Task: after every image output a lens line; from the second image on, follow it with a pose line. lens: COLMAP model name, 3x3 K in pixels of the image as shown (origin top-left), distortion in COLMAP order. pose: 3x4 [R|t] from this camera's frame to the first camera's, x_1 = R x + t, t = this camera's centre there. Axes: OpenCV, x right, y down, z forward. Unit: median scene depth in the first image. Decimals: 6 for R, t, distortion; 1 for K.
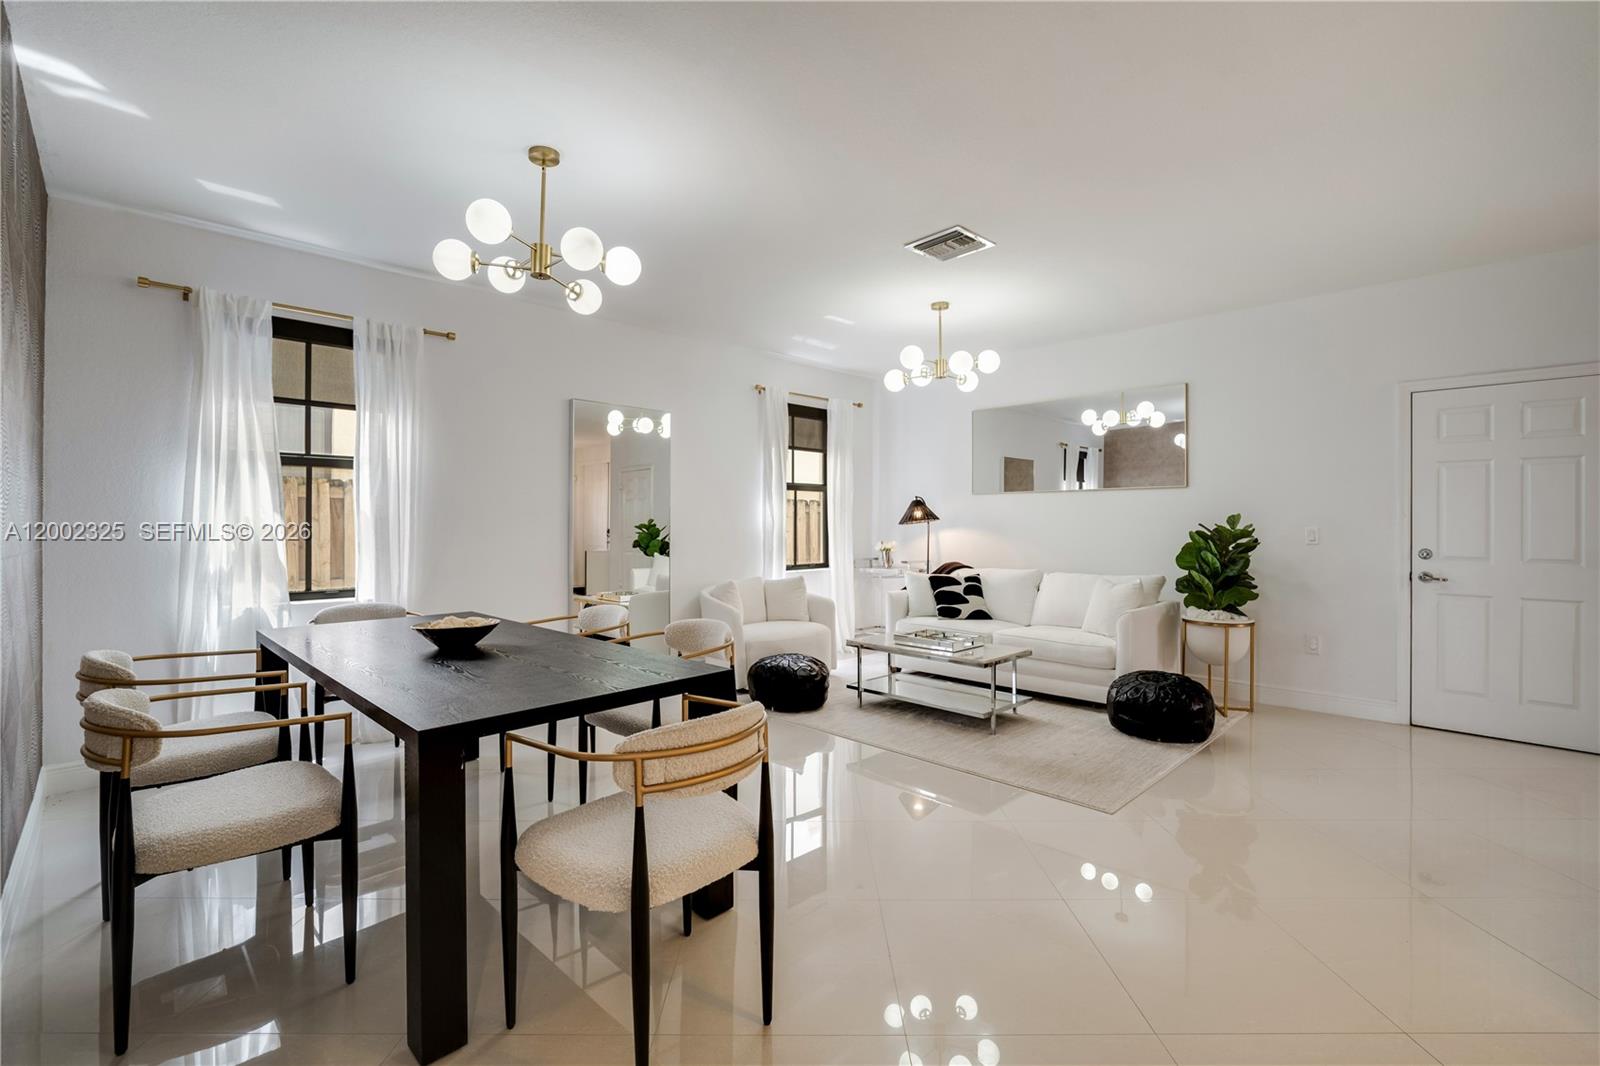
lens RADIAL K [[697.1, 0, 803.2], [0, 697.1, 529.1], [0, 0, 1]] dist [-0.005895, -0.000451]
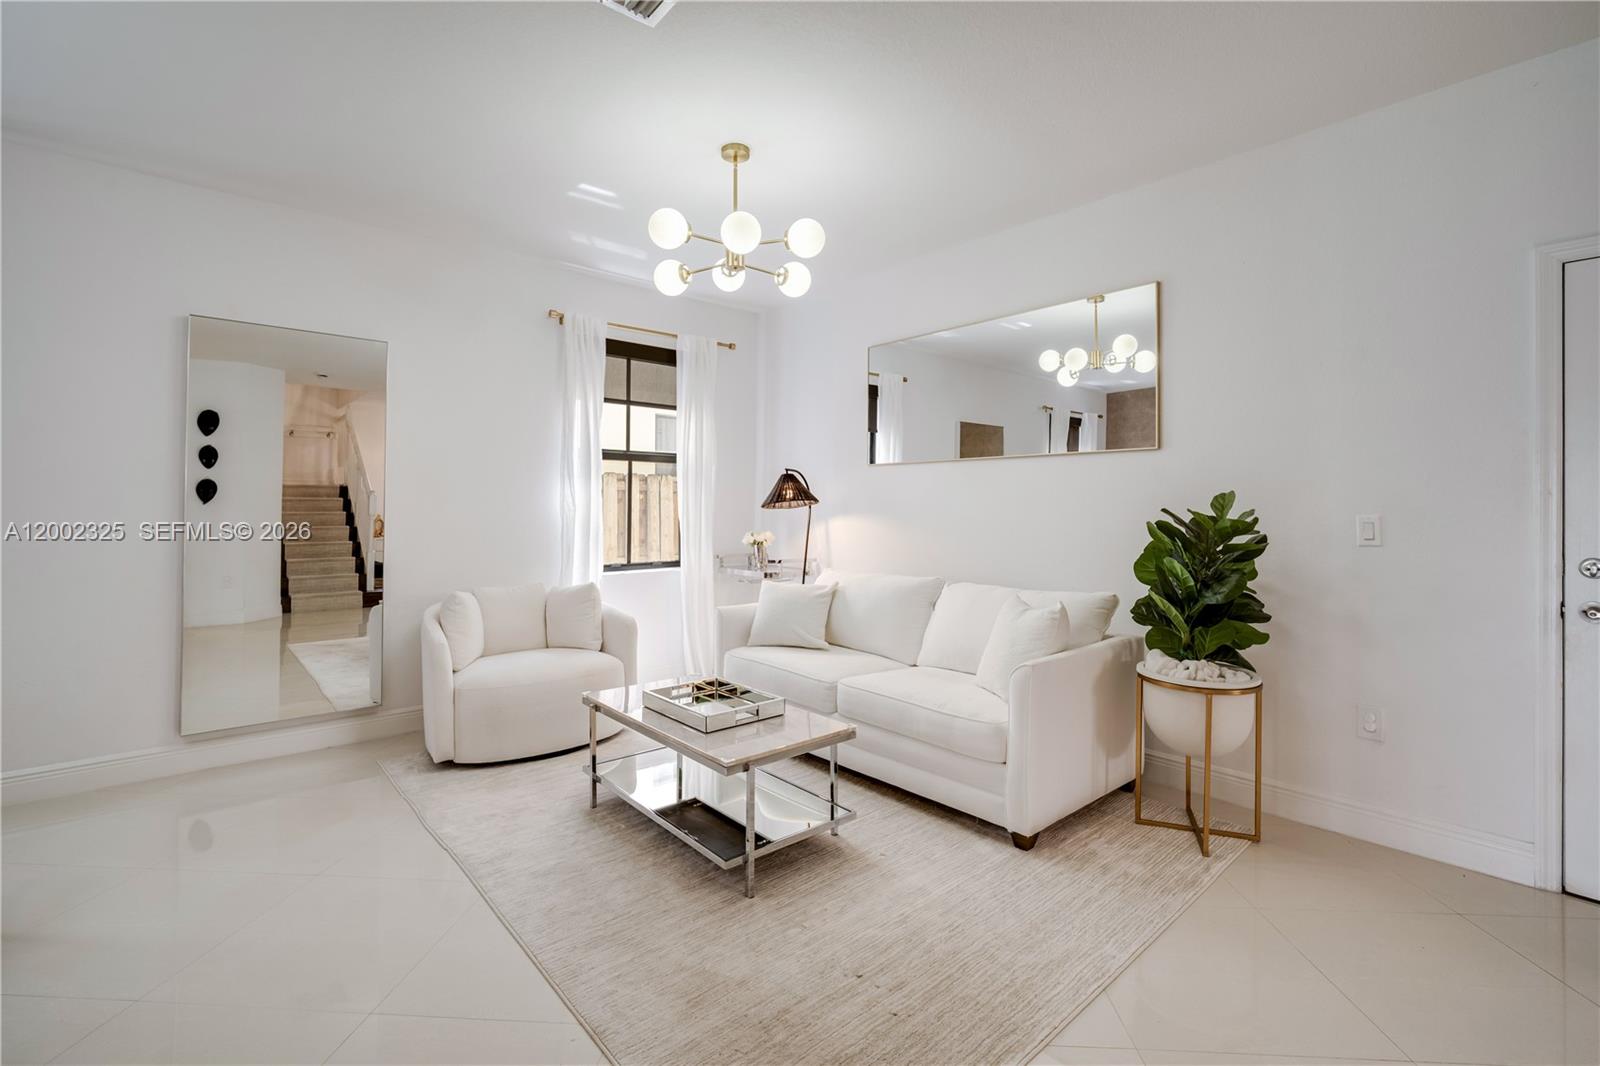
lens RADIAL K [[703.2, 0, 802.5], [0, 703.2, 509.6], [0, 0, 1]] dist [-0.009888, -0.000015]
pose [[0.998190, 0.004419, -0.059977, 0.296948], [-0.004728, 0.999976, -0.005026, -0.002588], [0.059953, 0.005300, 0.998187, 0.393254]]
